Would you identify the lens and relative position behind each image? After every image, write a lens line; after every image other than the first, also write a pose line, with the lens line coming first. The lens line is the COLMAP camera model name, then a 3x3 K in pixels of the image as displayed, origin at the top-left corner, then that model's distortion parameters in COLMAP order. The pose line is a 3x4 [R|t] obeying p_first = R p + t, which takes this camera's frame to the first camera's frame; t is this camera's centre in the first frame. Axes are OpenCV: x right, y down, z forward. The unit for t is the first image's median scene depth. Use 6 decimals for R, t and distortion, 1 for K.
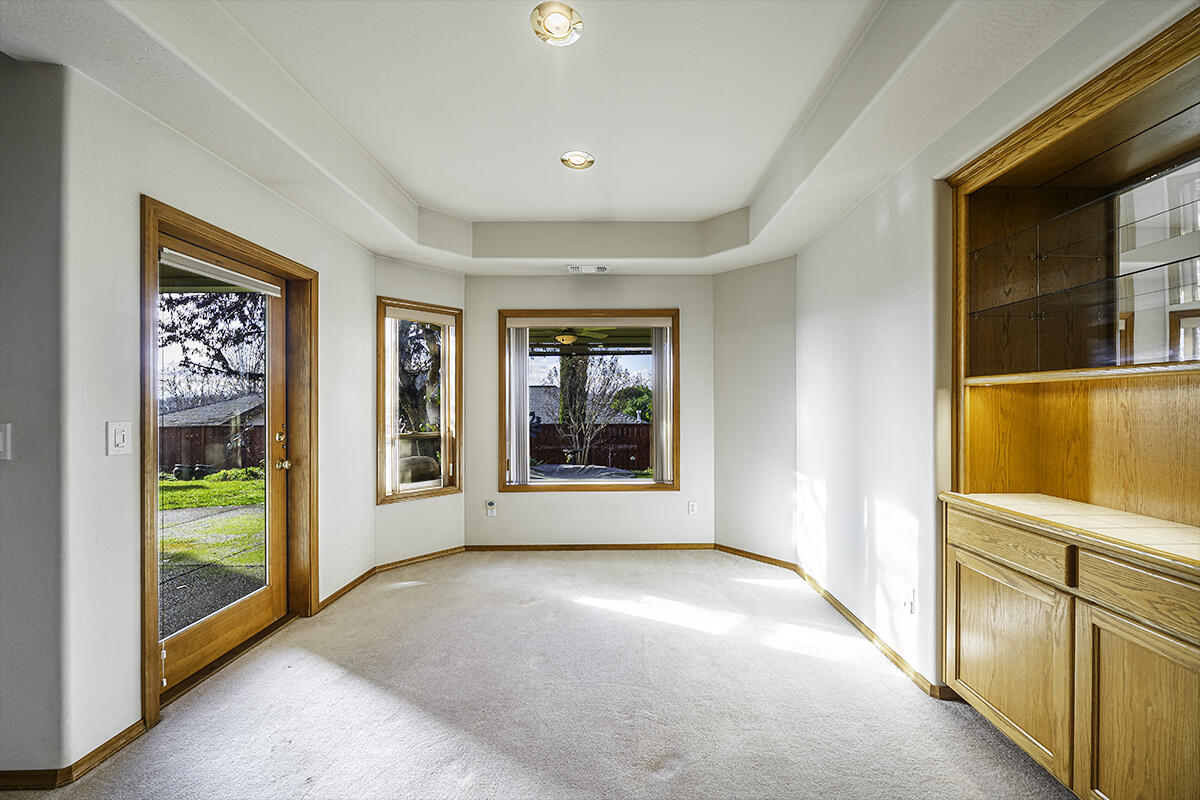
lens RADIAL K [[447.8, 0, 623.6], [0, 447.8, 402.5], [0, 0, 1]] dist [-0.006620, -0.000189]
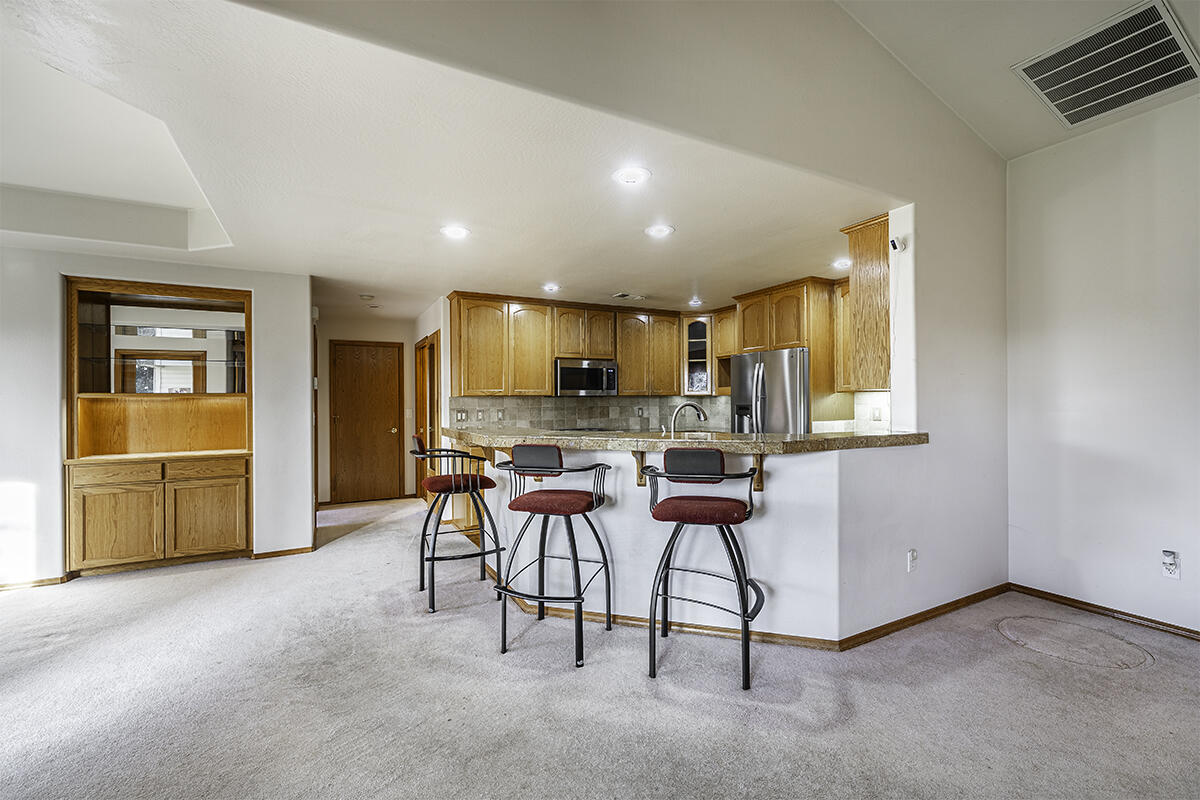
lens RADIAL K [[506.4, 0, 595.5], [0, 506.4, 400.6], [0, 0, 1]] dist [-0.001349, -0.000215]
pose [[-0.455787, 0.009389, 0.890040, -1.950162], [0.007275, 0.999950, -0.006824, 0.002269], [-0.890059, 0.003365, -0.455832, 0.085369]]
